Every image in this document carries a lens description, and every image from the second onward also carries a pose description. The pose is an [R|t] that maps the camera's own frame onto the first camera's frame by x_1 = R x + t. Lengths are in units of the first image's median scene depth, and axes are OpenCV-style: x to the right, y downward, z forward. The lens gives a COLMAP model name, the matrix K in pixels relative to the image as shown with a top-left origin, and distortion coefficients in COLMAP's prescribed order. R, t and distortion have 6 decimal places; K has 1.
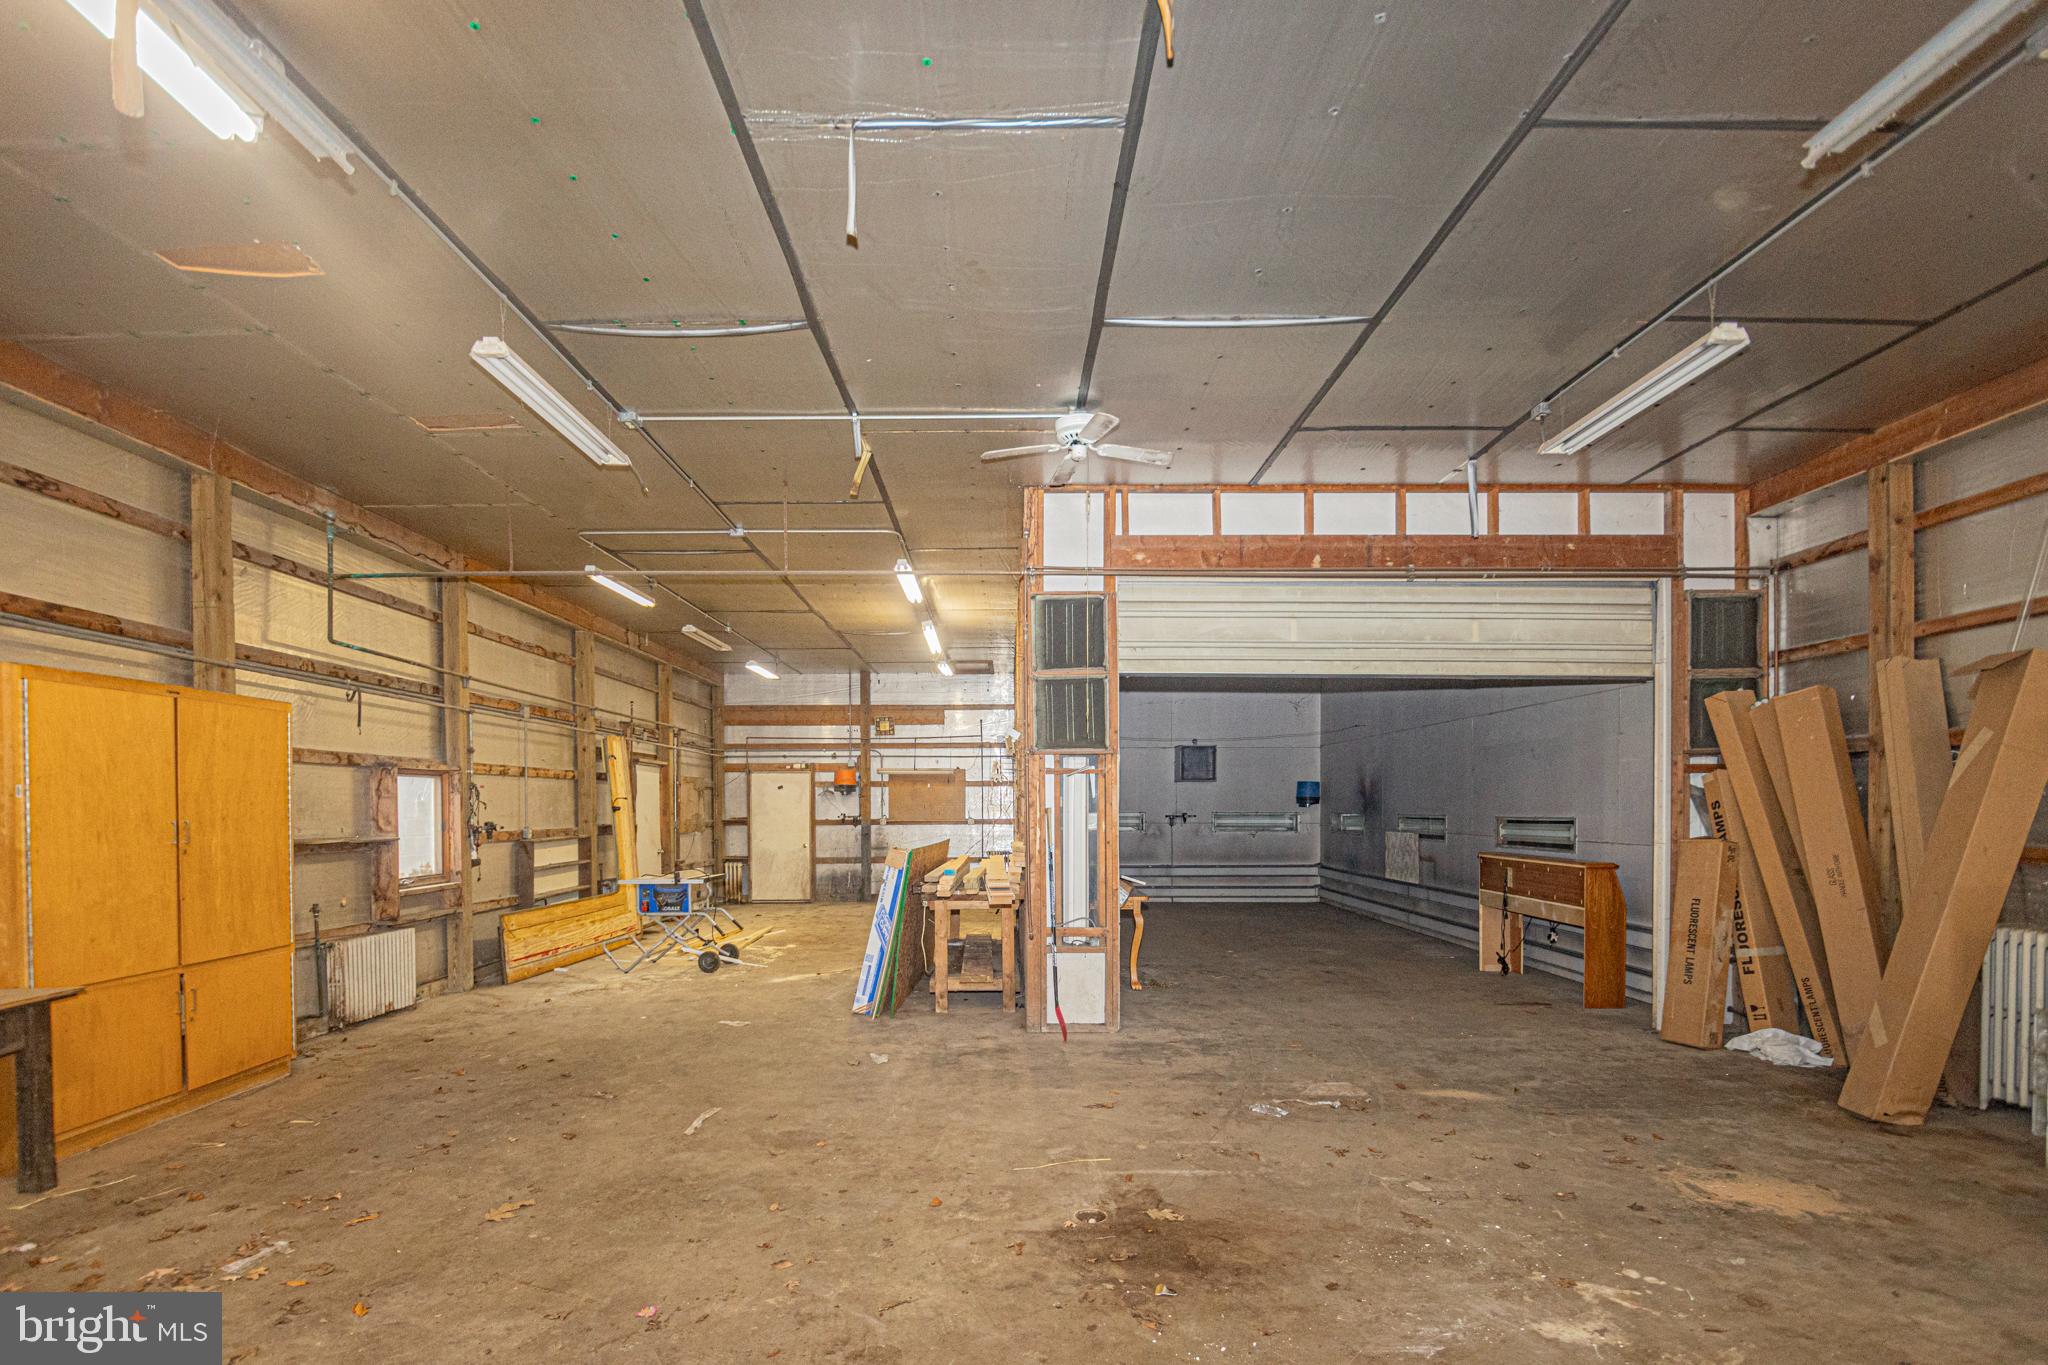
lens RADIAL K [[935.1, 0, 982.1], [0, 935.1, 791.2], [0, 0, 1]] dist [0.022997, -0.032710]
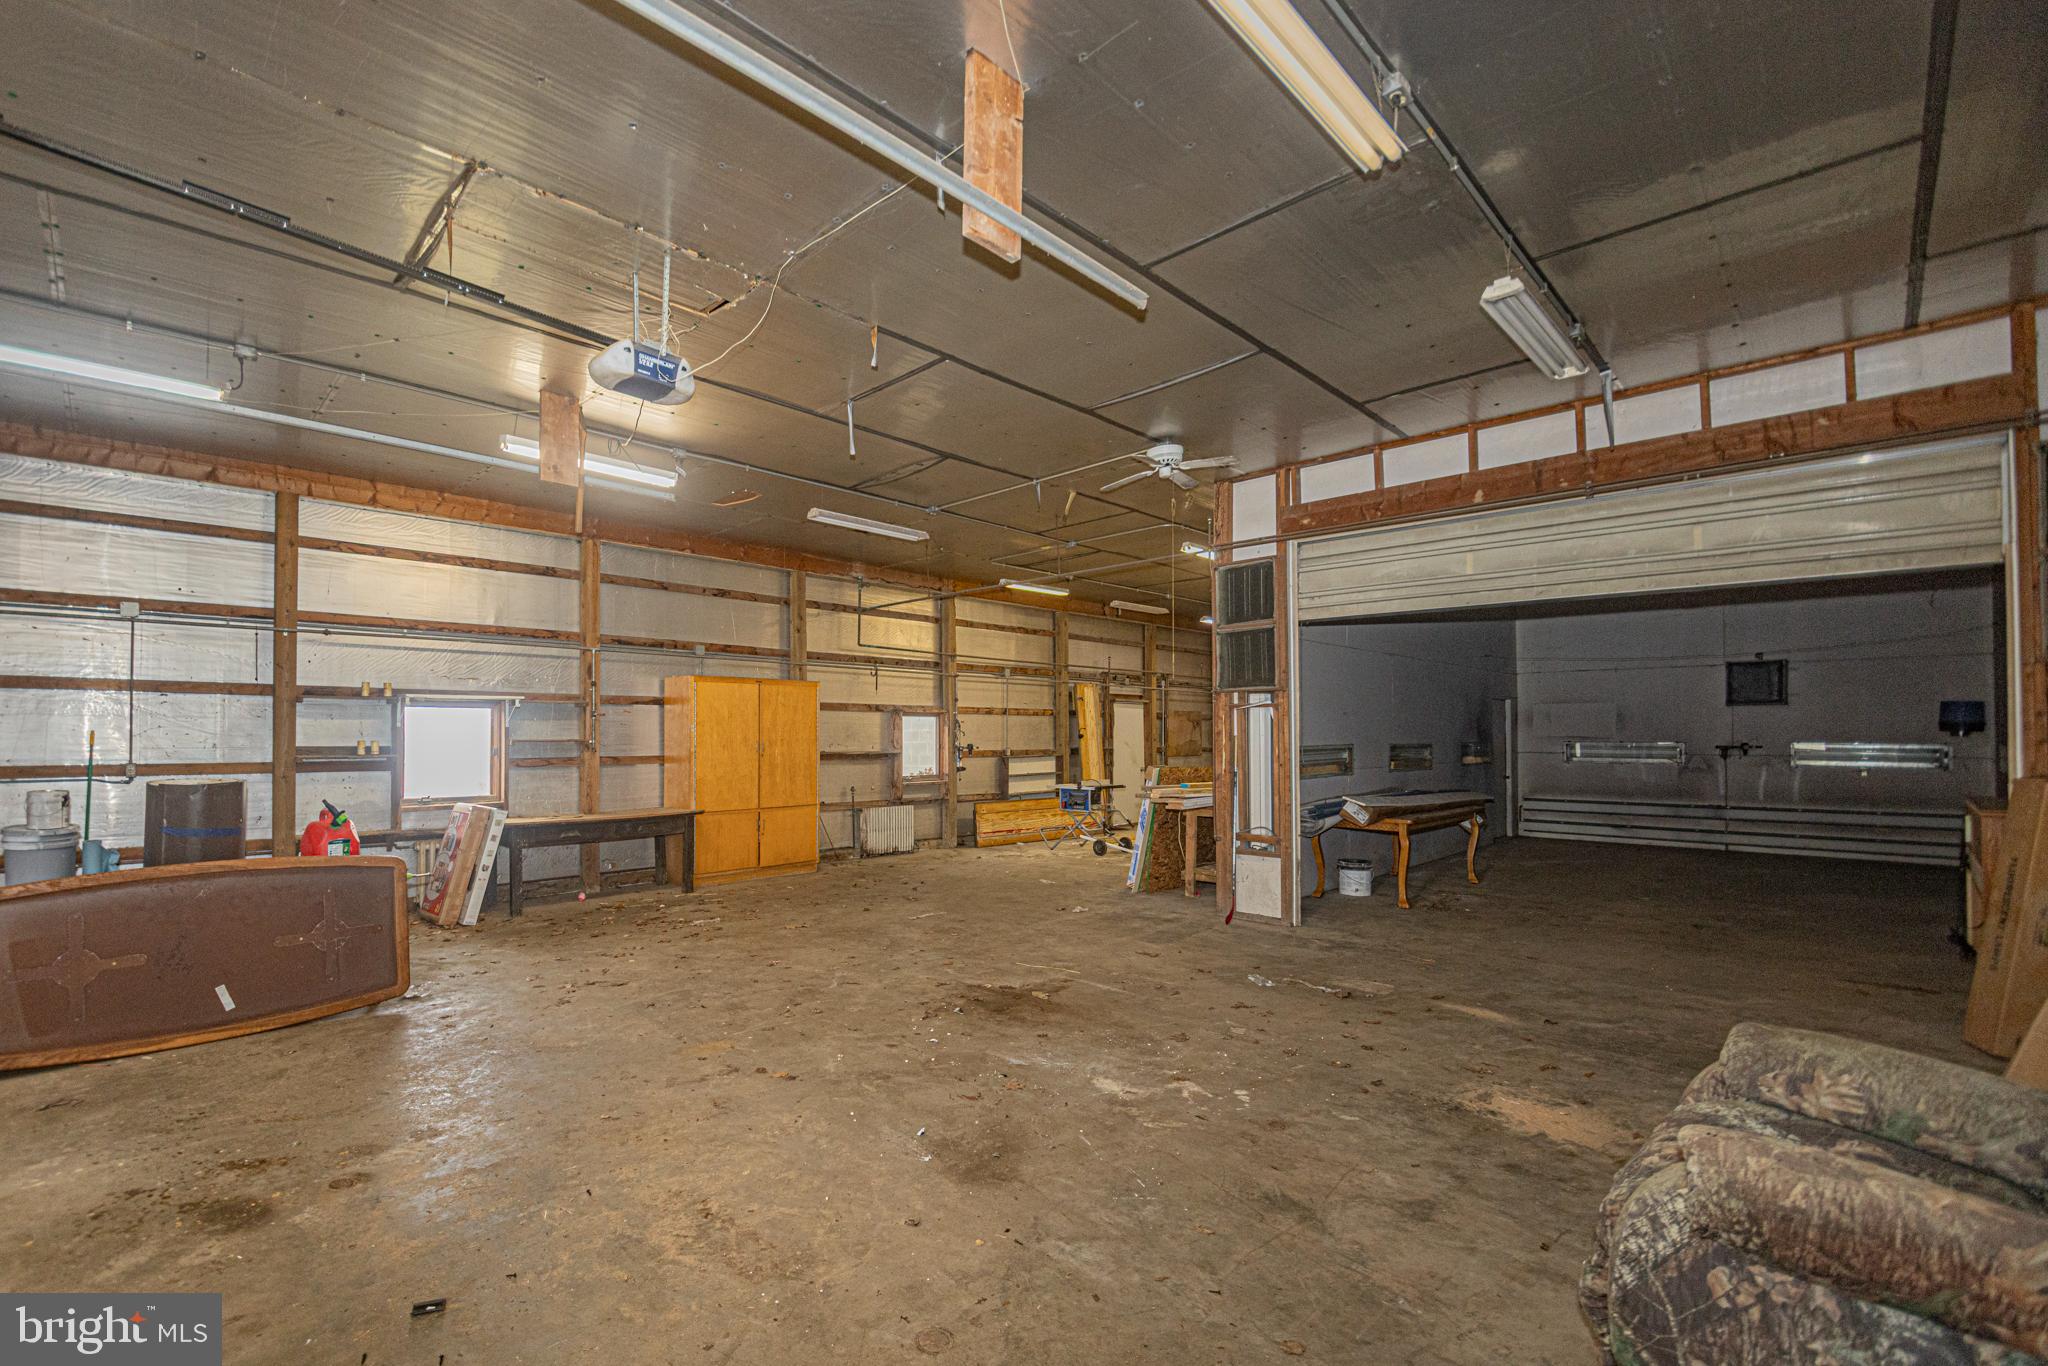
lens RADIAL K [[954.7, 0, 1024.0], [0, 954.7, 683.0], [0, 0, 1]] dist [0.001639, -0.019558]
pose [[0.708180, -0.037280, -0.705047, 0.763822], [0.009916, 0.999032, -0.042864, -0.000374], [0.705962, 0.023364, 0.707864, -0.091201]]
